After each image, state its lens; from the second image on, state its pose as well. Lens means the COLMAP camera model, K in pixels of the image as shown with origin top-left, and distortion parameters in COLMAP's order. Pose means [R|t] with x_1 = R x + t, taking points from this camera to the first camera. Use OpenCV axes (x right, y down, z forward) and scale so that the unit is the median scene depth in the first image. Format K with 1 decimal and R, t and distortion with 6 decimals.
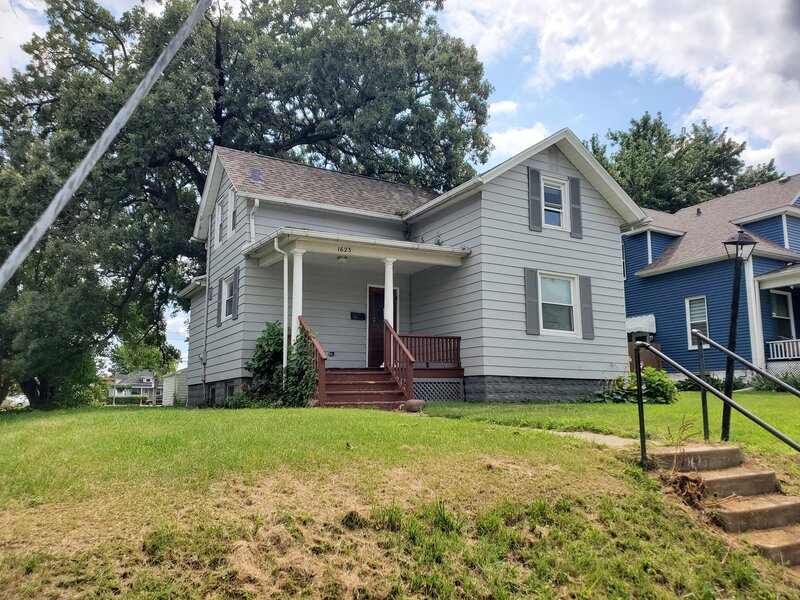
lens RADIAL K [[620.3, 0, 402.1], [0, 620.3, 303.6], [0, 0, 1]] dist [0.076254, -0.011956]
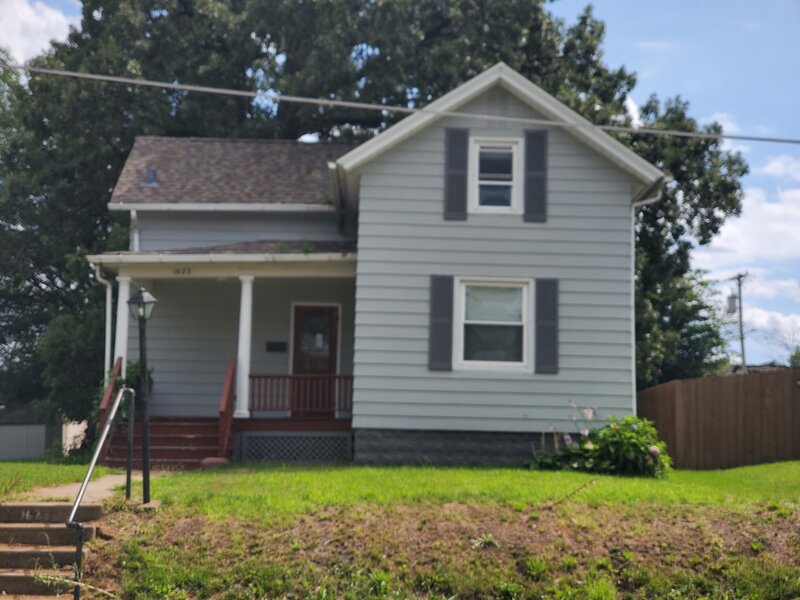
lens RADIAL K [[1226.0, 0, 399.6], [0, 1226.0, 299.7], [0, 0, 1]] dist [0.013163, 0.000000]
pose [[0.877336, -0.047693, -0.477501, 0.793724], [0.056067, 0.998422, 0.003293, -0.035172], [0.476590, -0.029661, 0.878625, -0.229622]]
